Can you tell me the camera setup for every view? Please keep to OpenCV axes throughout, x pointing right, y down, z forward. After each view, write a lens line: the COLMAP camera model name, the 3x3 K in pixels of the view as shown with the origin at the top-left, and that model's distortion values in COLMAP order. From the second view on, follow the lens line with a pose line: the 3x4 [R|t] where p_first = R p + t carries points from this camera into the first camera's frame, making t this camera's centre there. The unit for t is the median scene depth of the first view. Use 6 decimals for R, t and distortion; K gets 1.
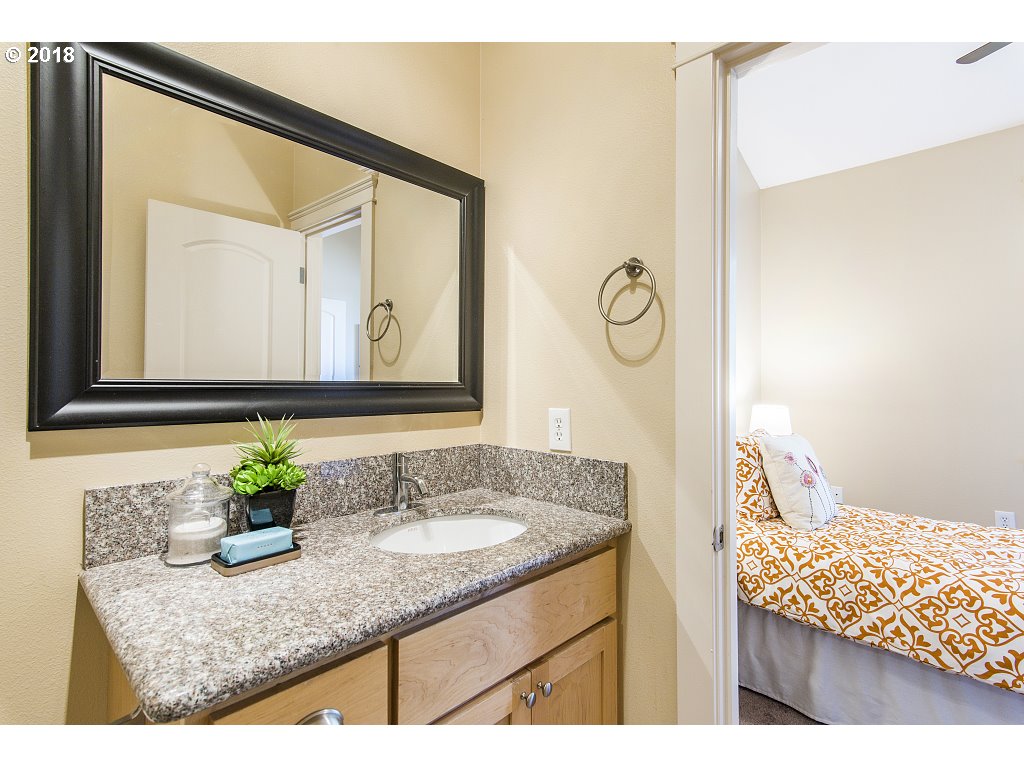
lens RADIAL K [[516.0, 0, 510.5], [0, 516.0, 377.6], [0, 0, 1]] dist [0.006632, 0.000271]
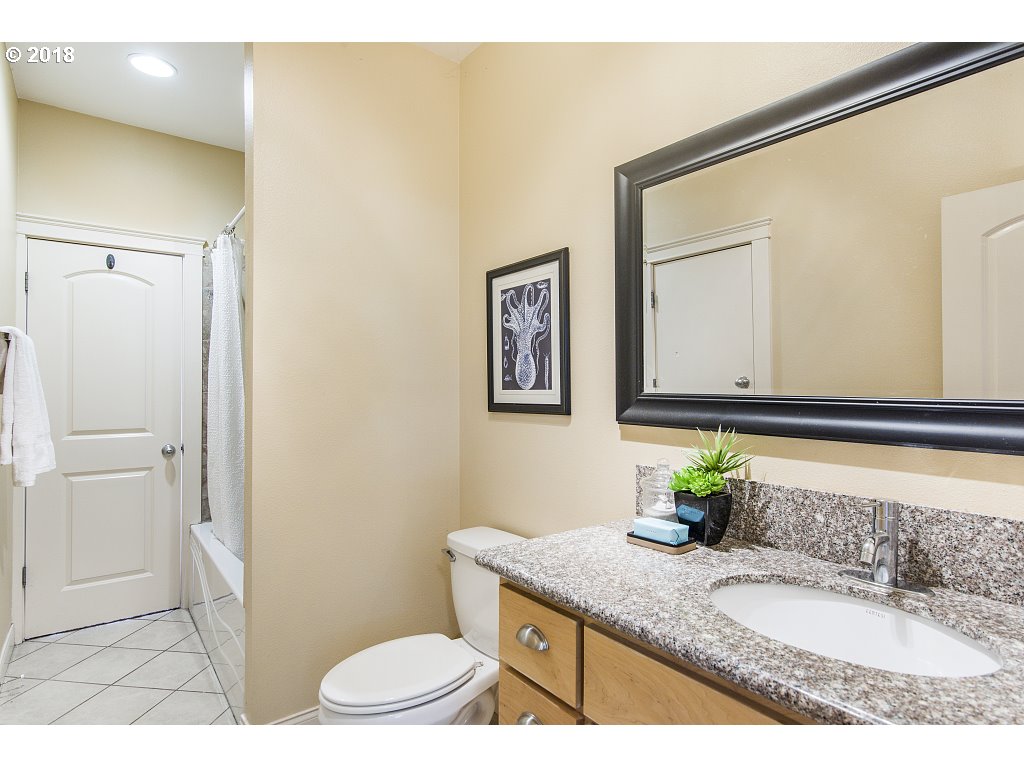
lens RADIAL K [[547.7, 0, 510.6], [0, 547.7, 386.0], [0, 0, 1]] dist [0.000036, 0.000238]
pose [[-0.168562, -0.006831, -0.985667, 0.780320], [0.003074, 0.999967, -0.007456, -0.007098], [0.985686, -0.004287, -0.168536, 0.817106]]
